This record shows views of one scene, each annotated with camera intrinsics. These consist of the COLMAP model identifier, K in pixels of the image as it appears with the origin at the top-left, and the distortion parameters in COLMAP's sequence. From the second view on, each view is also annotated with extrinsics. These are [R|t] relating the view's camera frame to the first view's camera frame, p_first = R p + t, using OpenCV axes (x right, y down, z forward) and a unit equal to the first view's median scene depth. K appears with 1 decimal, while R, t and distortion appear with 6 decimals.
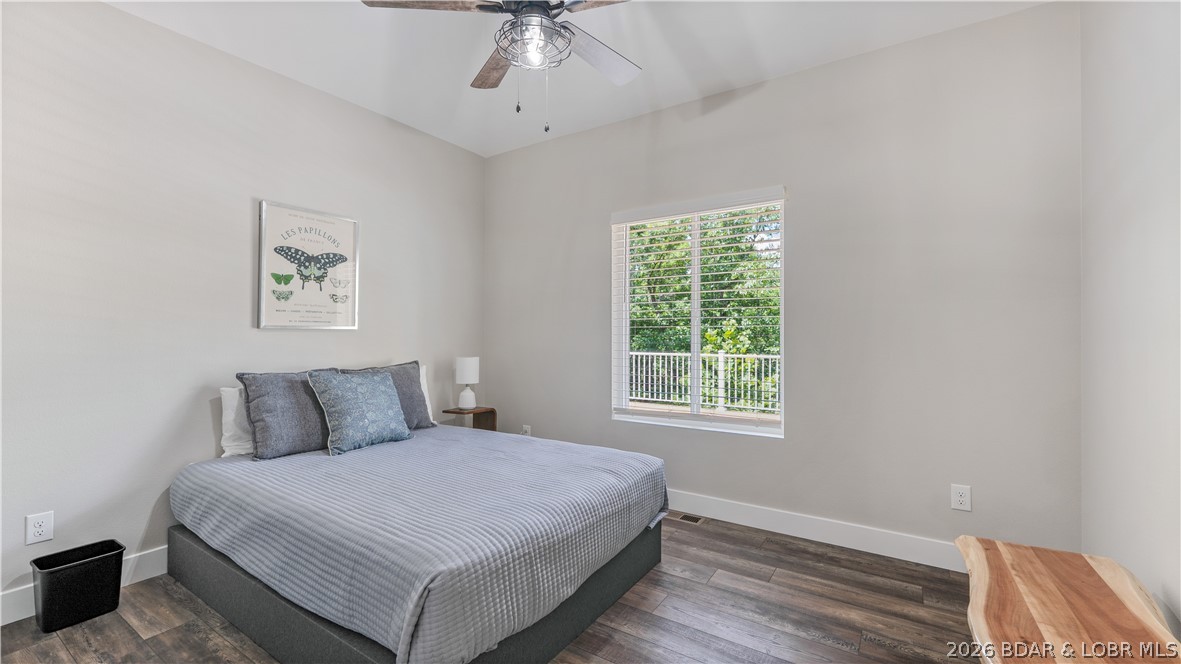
lens RADIAL K [[489.2, 0, 589.6], [0, 489.2, 332.3], [0, 0, 1]] dist [0.000745, -0.001745]
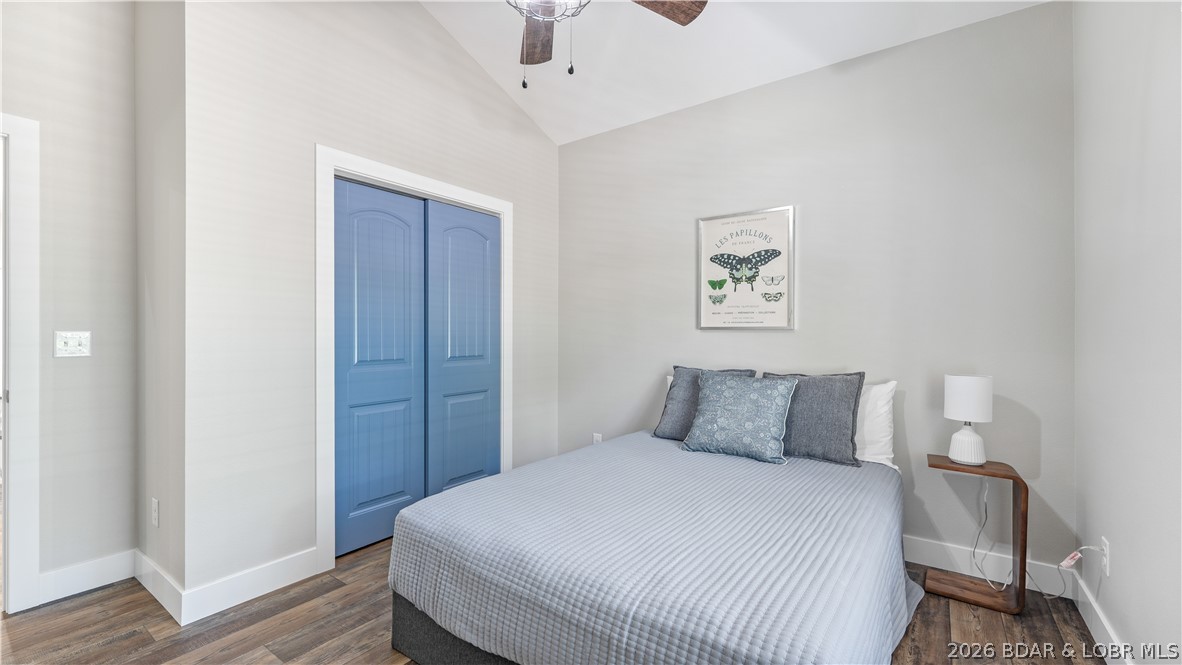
lens RADIAL K [[489.6, 0, 589.0], [0, 489.6, 331.3], [0, 0, 1]] dist [0.000745, -0.001745]
pose [[-0.048821, -0.001599, -0.998806, 0.468021], [-0.001030, 0.999998, -0.001551, -0.001193], [0.998807, 0.000953, -0.048823, 0.735566]]
